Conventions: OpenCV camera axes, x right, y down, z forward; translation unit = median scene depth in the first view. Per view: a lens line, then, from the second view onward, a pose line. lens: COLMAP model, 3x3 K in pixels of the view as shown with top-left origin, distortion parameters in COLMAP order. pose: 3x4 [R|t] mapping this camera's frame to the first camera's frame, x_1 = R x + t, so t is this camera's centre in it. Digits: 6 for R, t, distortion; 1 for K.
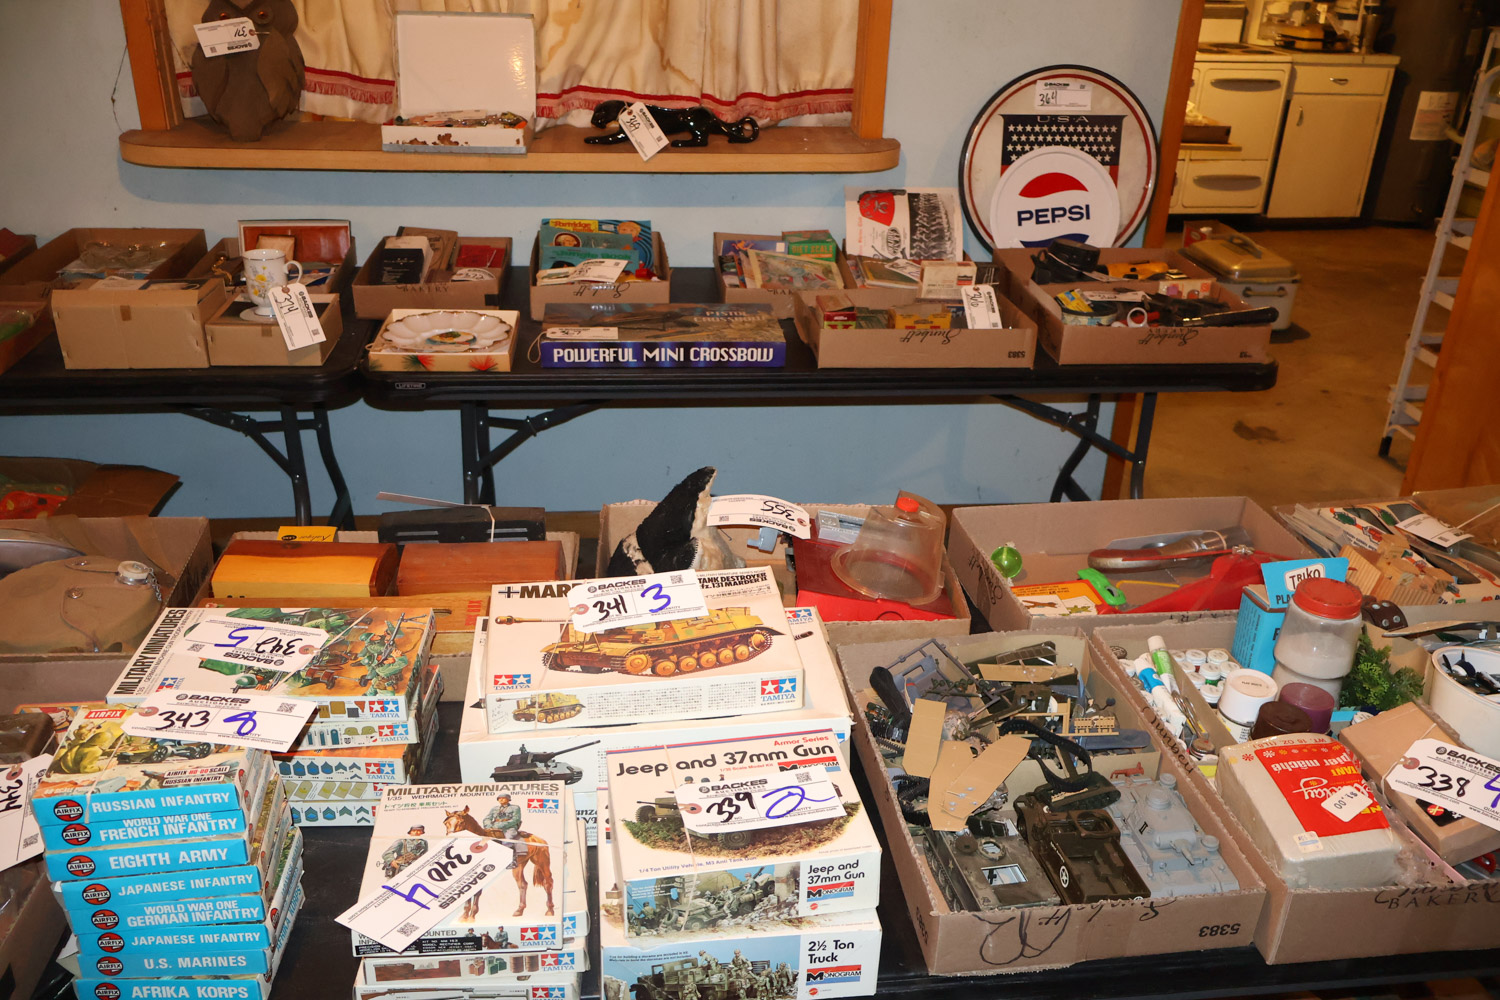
lens RADIAL K [[1253.7, 0, 749.0], [0, 1253.7, 497.1], [0, 0, 1]] dist [0.006793, 0.002706]
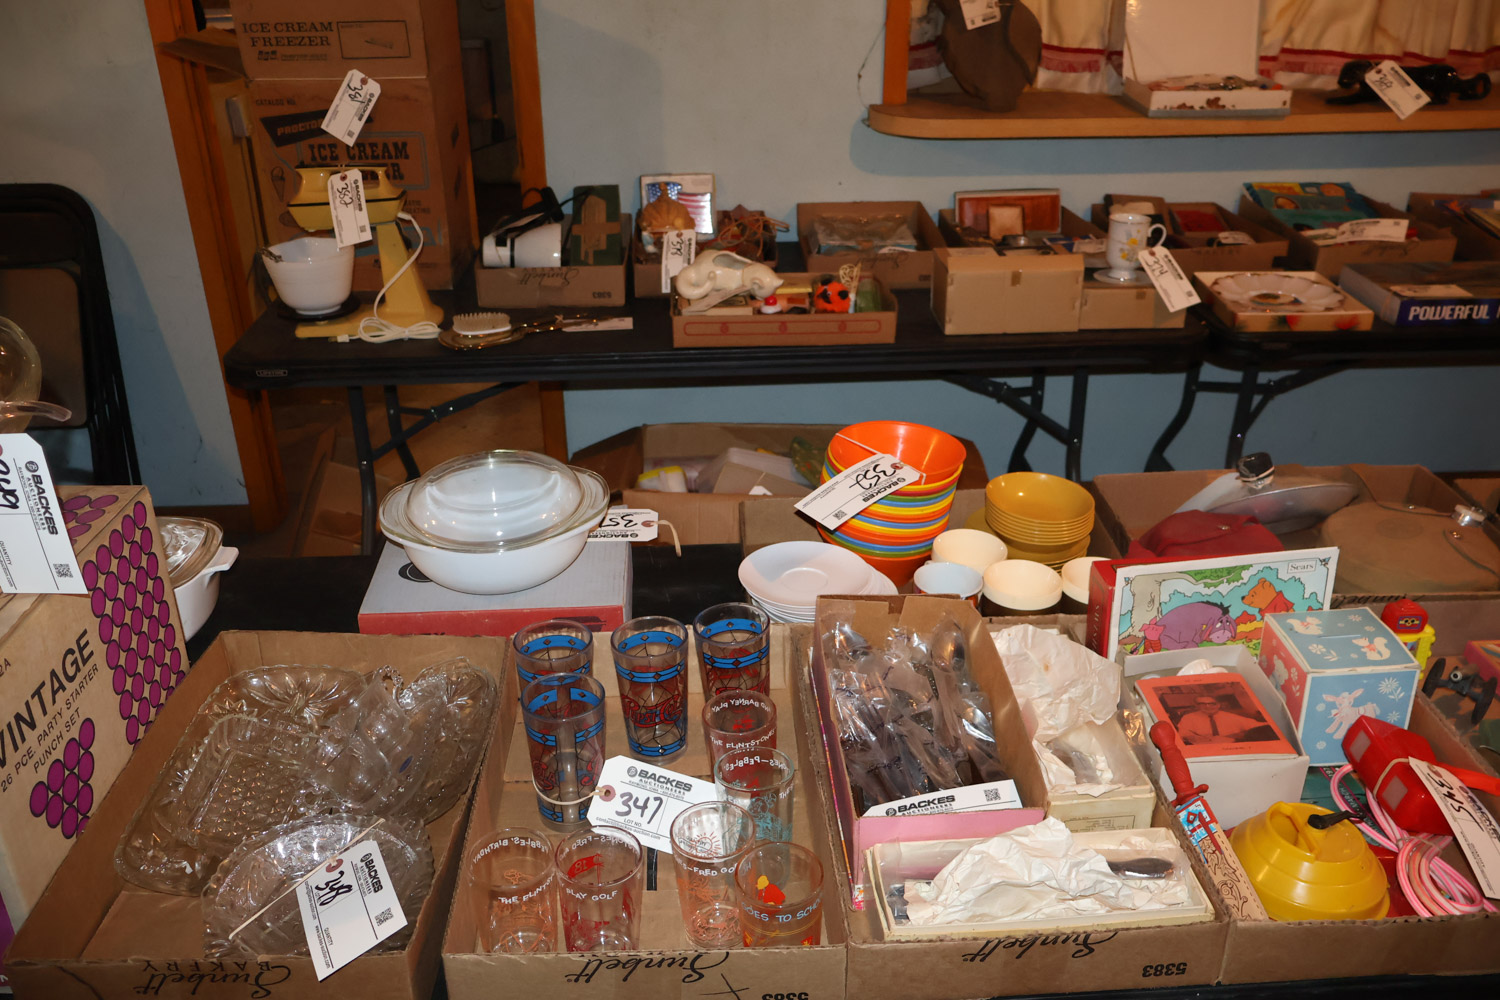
lens RADIAL K [[1253.7, 0, 753.4], [0, 1253.7, 503.5], [0, 0, 1]] dist [0.006793, 0.002706]
pose [[0.997770, -0.007560, -0.066318, -0.532143], [0.008656, 0.999830, 0.016255, 0.015356], [0.066184, -0.016793, 0.997666, -0.032237]]
